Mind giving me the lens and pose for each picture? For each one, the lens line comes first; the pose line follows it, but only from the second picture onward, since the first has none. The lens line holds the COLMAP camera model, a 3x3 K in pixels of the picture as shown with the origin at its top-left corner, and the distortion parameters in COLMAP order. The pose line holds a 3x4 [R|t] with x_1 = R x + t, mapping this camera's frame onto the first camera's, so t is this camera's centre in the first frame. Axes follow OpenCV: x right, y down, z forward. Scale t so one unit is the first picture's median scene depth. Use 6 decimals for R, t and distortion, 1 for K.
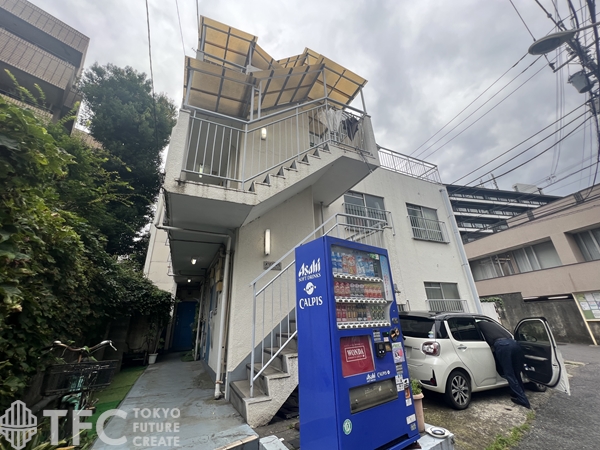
lens RADIAL K [[240.8, 0, 295.7], [0, 240.8, 223.9], [0, 0, 1]] dist [-0.005382, -0.000153]
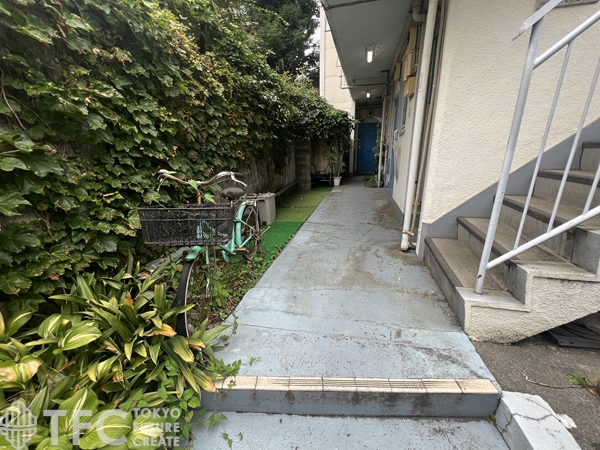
lens RADIAL K [[240.8, 0, 298.5], [0, 240.8, 224.8], [0, 0, 1]] dist [-0.005382, -0.000153]
pose [[0.774862, 0.203813, -0.598373, -0.106962], [0.230233, 0.790584, 0.567423, 0.128399], [0.588712, -0.577440, 0.565669, 0.305769]]
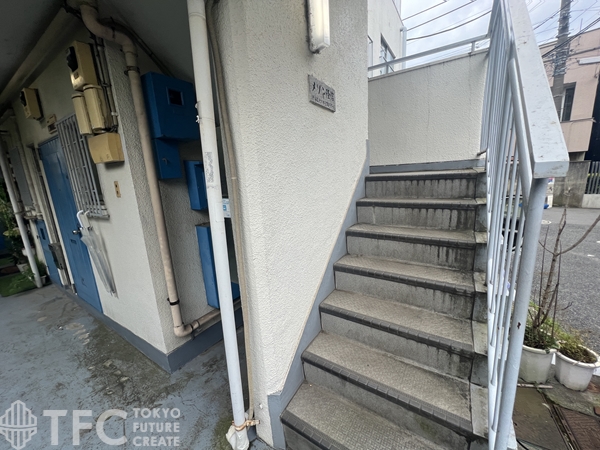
lens RADIAL K [[240.8, 0, 301.1], [0, 240.8, 222.2], [0, 0, 1]] dist [-0.005382, -0.000153]
pose [[0.842697, -0.119239, 0.525018, -0.272971], [-0.175707, 0.860863, 0.477538, 0.144457], [-0.508909, -0.494669, 0.704495, 0.580608]]
